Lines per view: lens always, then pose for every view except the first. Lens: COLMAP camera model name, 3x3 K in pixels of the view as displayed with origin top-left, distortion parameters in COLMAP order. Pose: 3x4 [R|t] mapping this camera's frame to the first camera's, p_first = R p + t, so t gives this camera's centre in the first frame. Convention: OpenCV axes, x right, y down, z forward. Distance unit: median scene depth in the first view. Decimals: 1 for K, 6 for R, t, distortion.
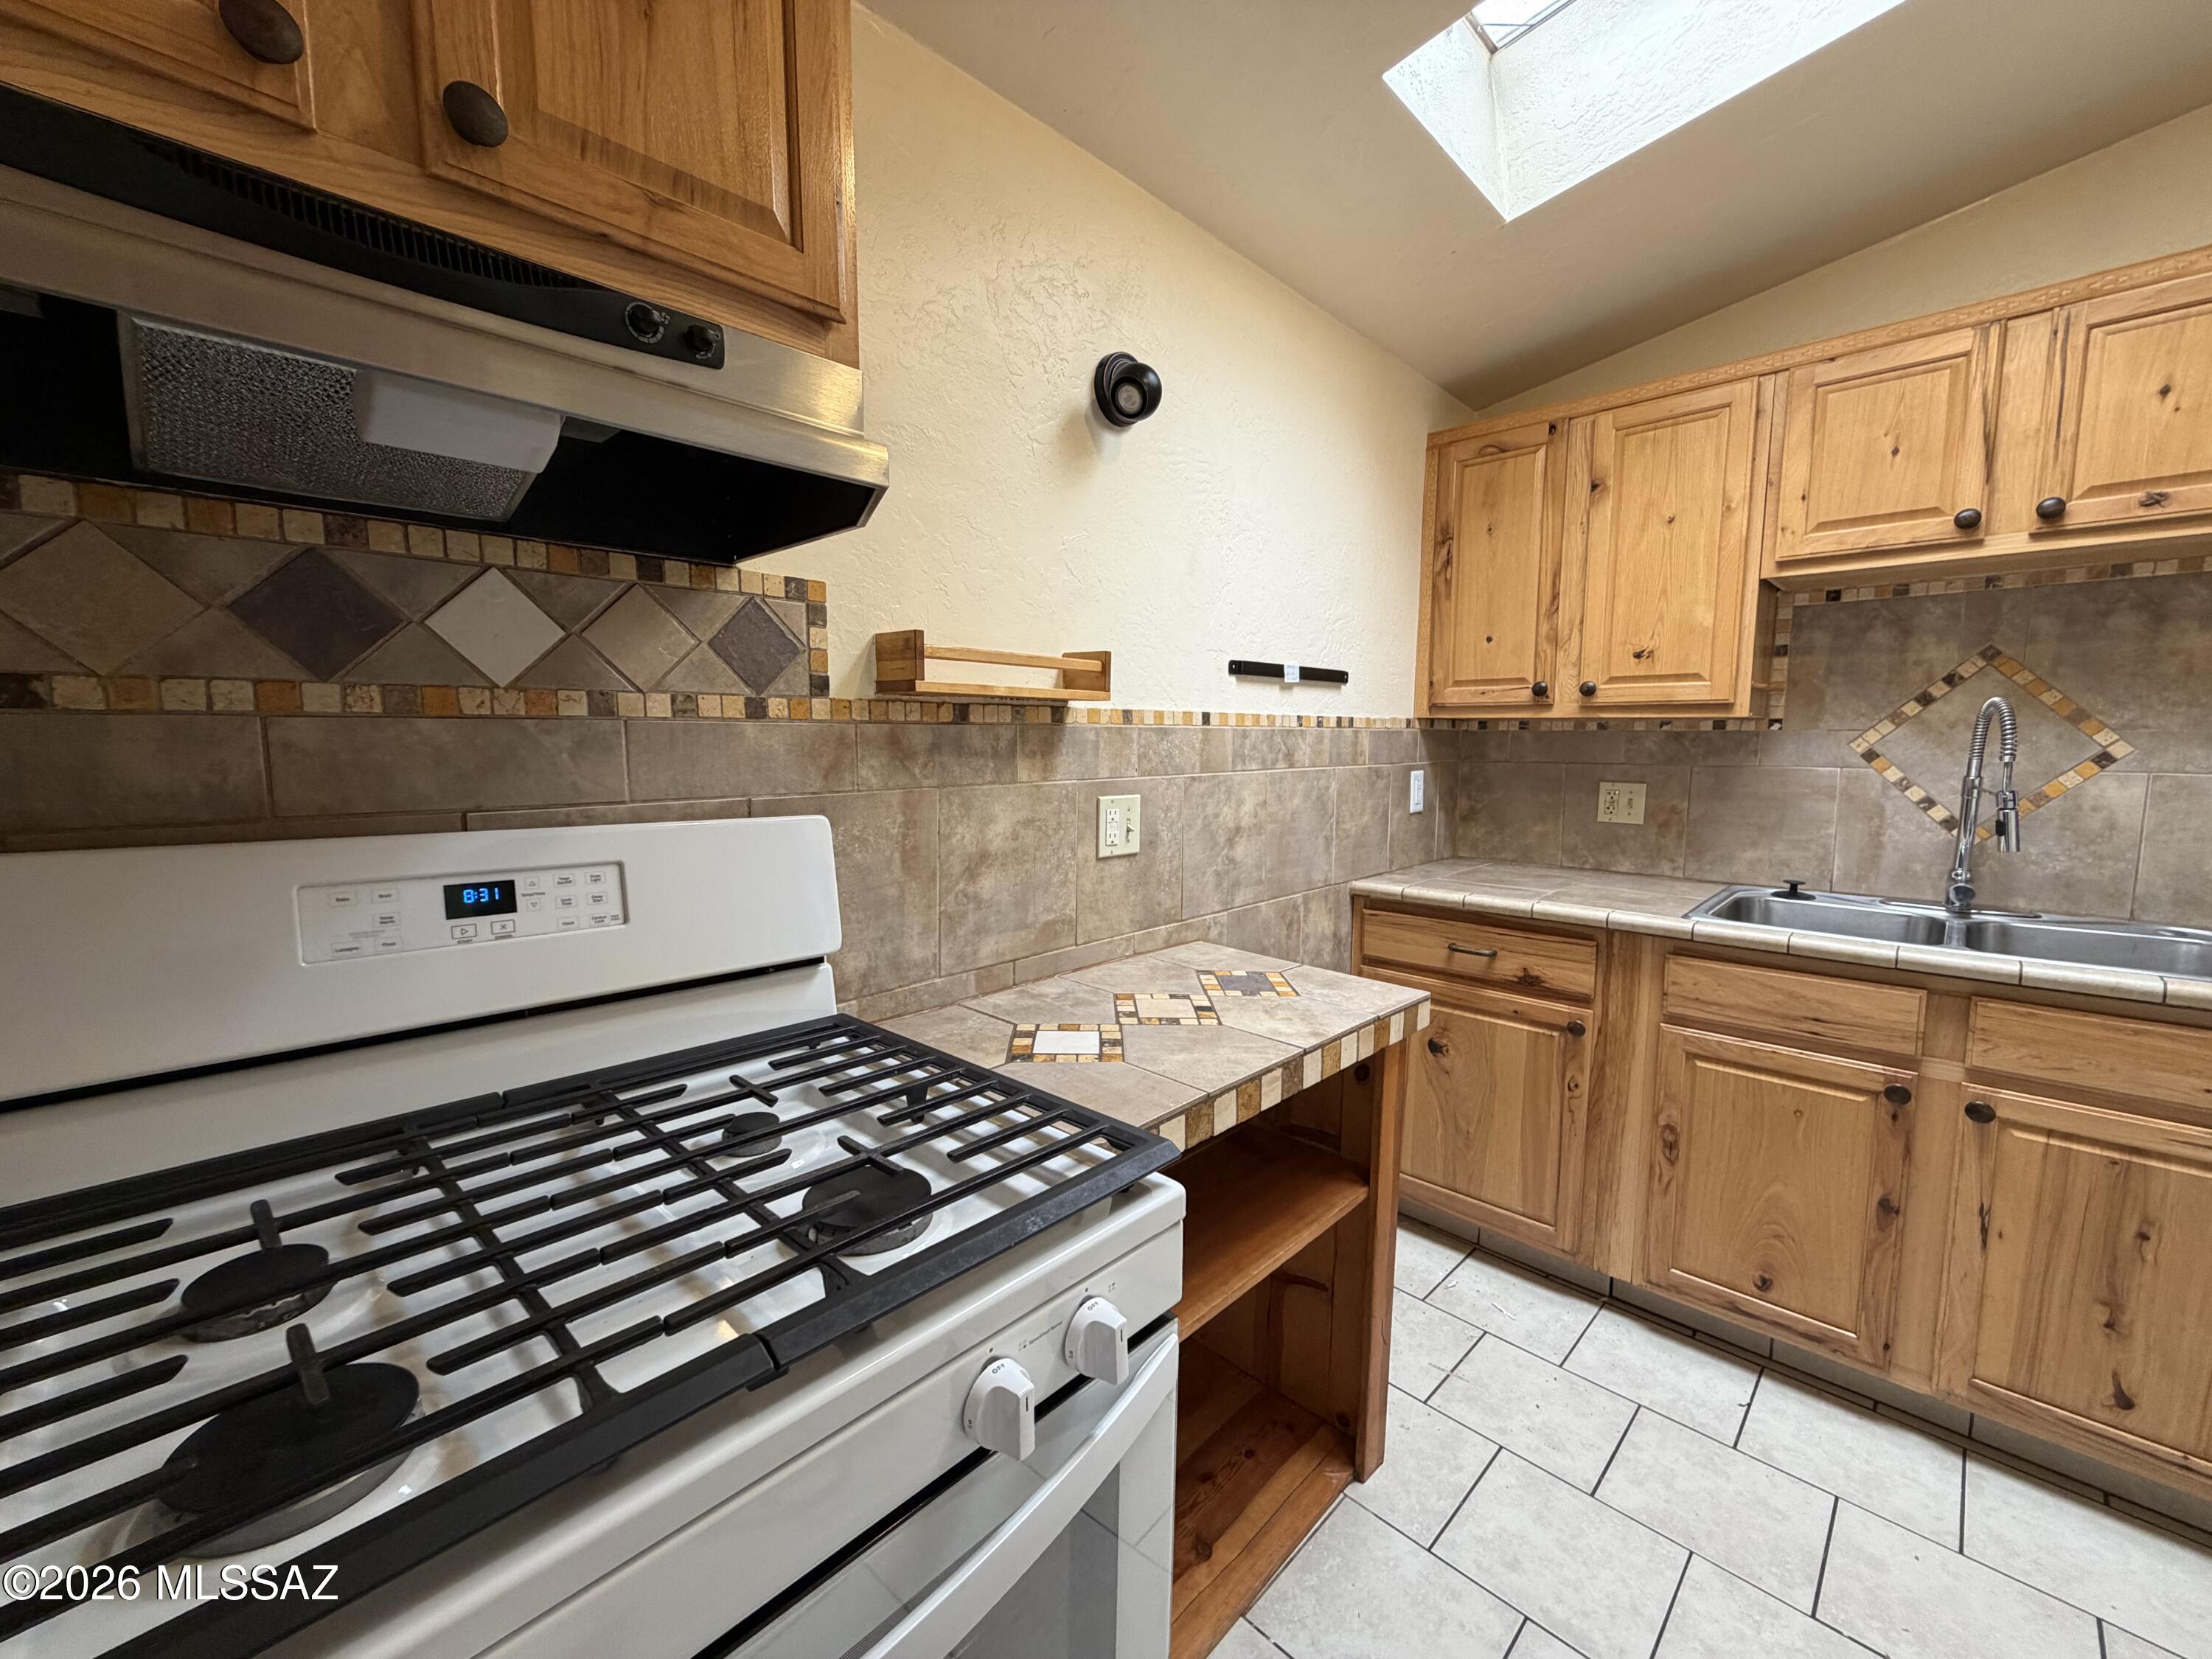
lens RADIAL K [[885.5, 0, 1101.3], [0, 885.5, 829.6], [0, 0, 1]] dist [-0.001313, 0.000662]
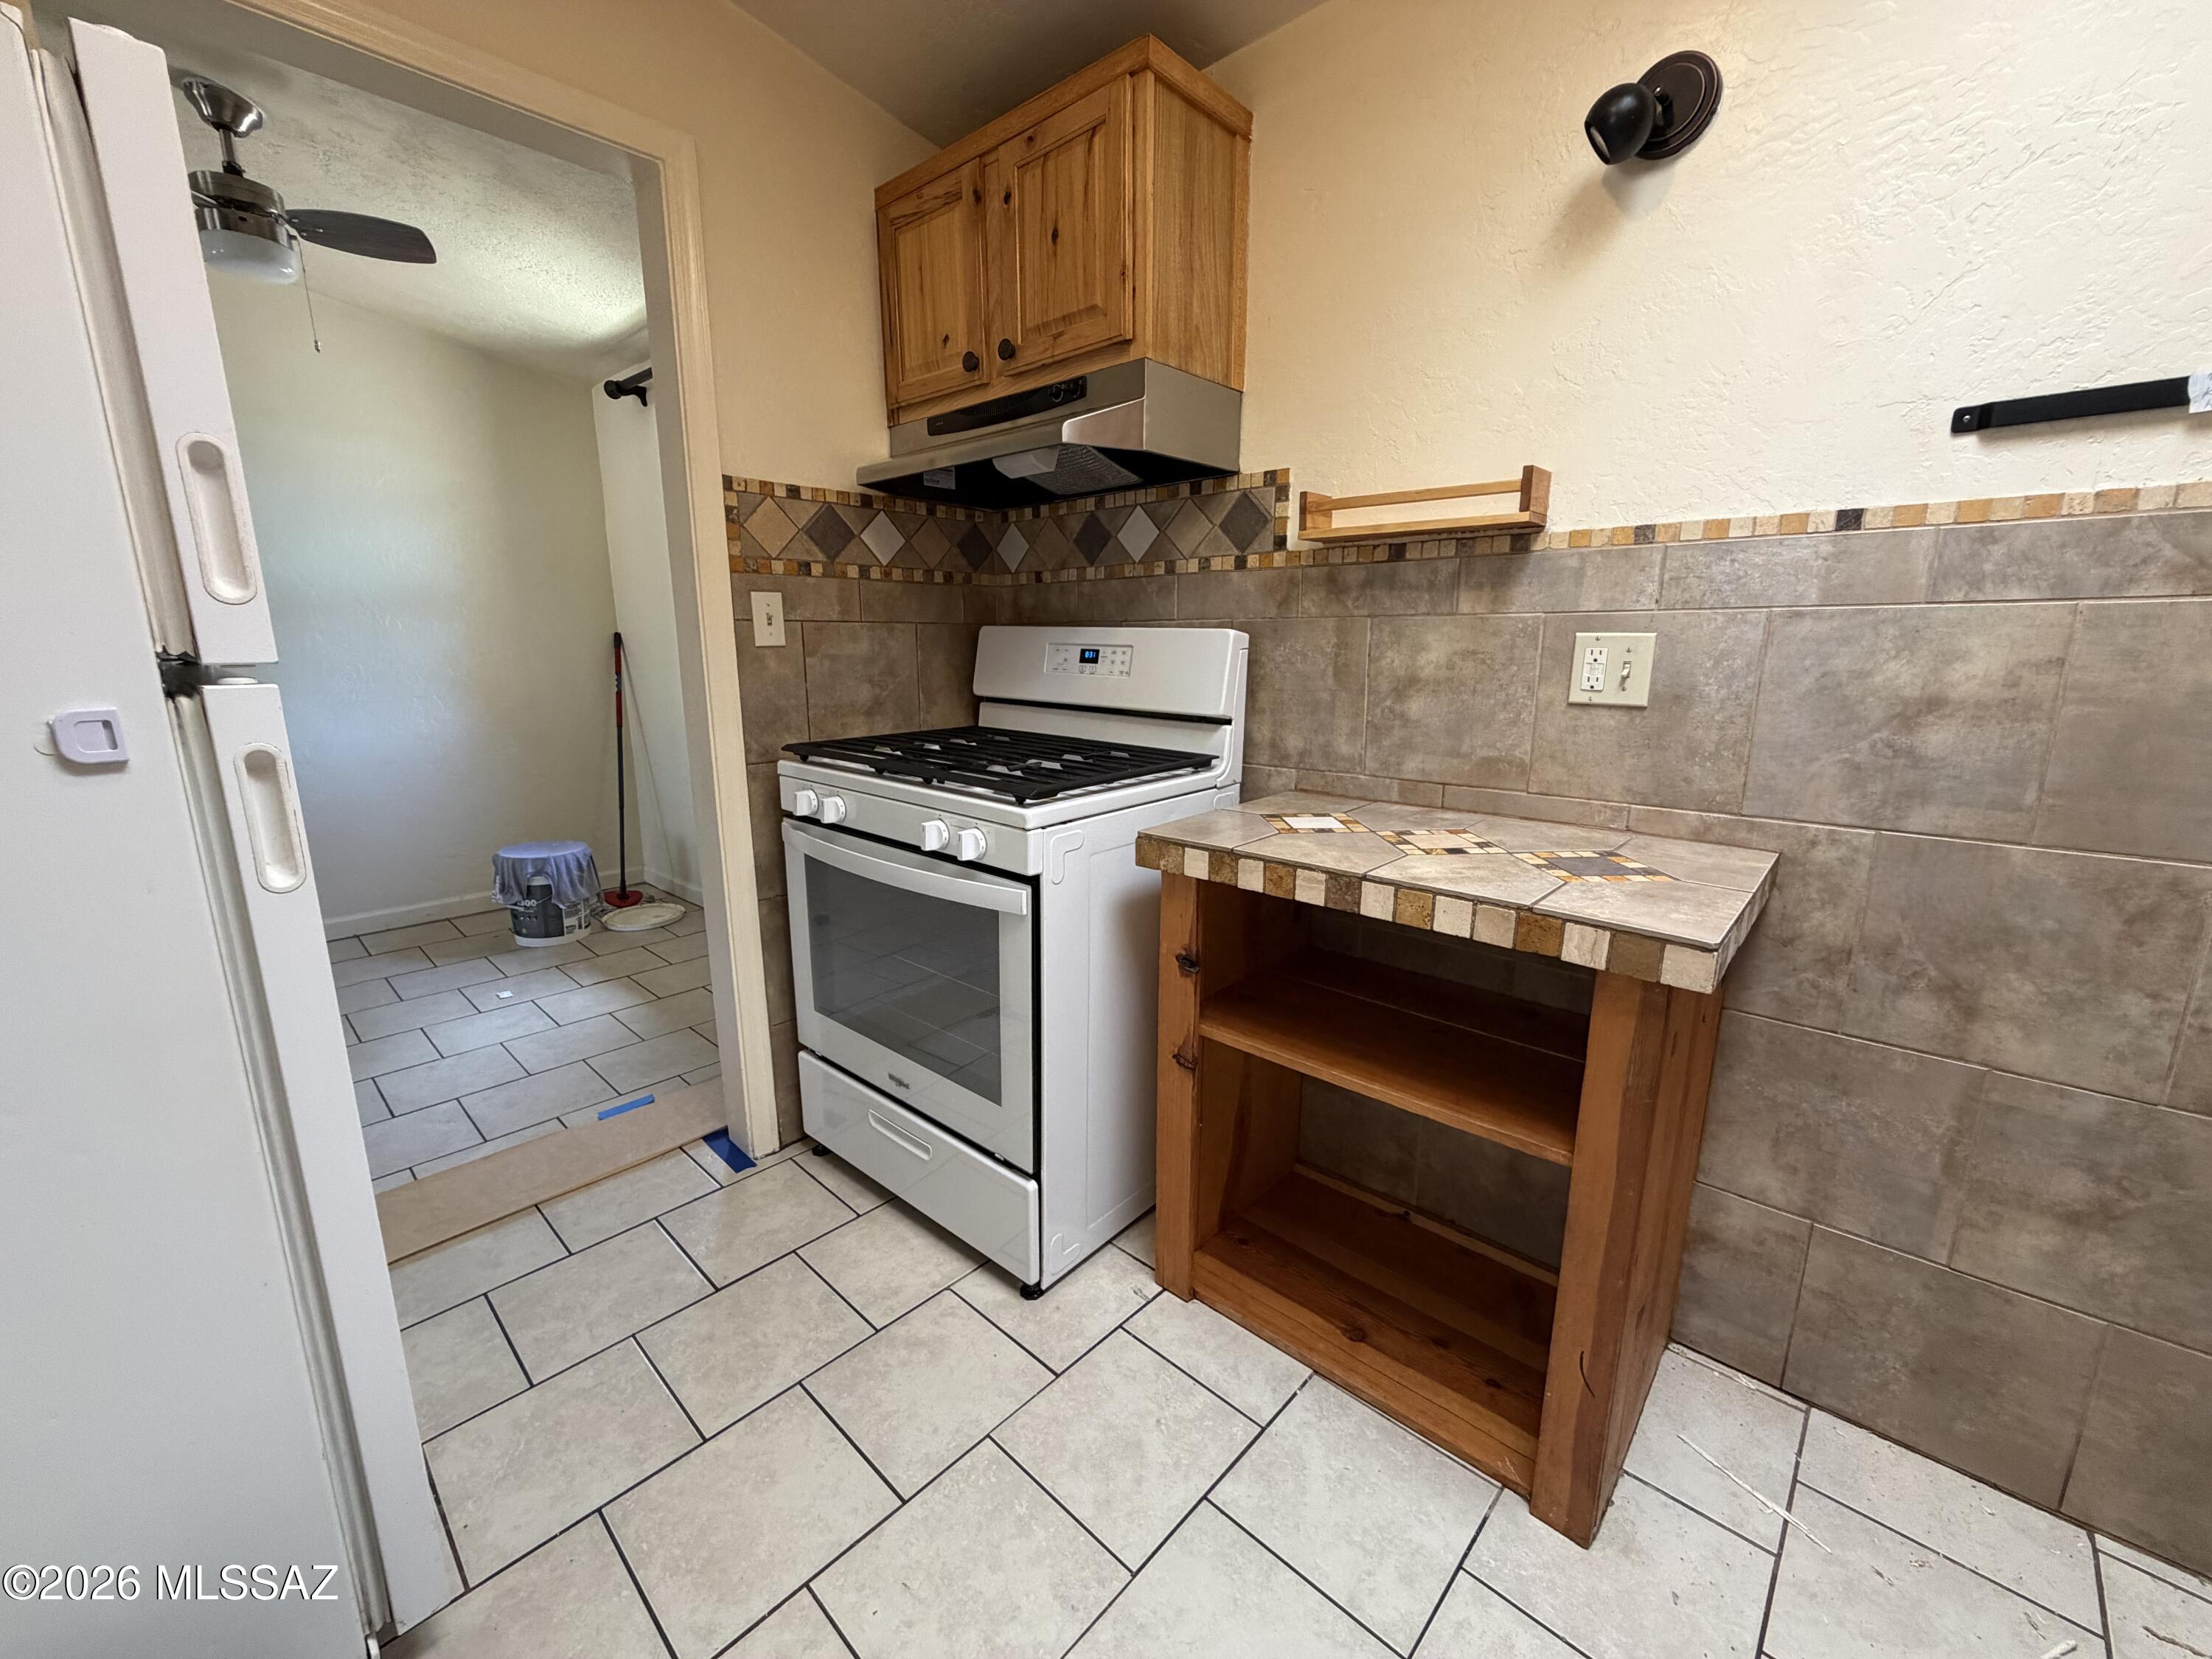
lens RADIAL K [[885.5, 0, 1101.3], [0, 885.5, 829.6], [0, 0, 1]] dist [-0.001313, 0.000662]
pose [[0.028268, 0.207359, -0.977856, 1.063443], [-0.102975, 0.973647, 0.203490, 0.028061], [0.994282, 0.094943, 0.048876, 0.598191]]
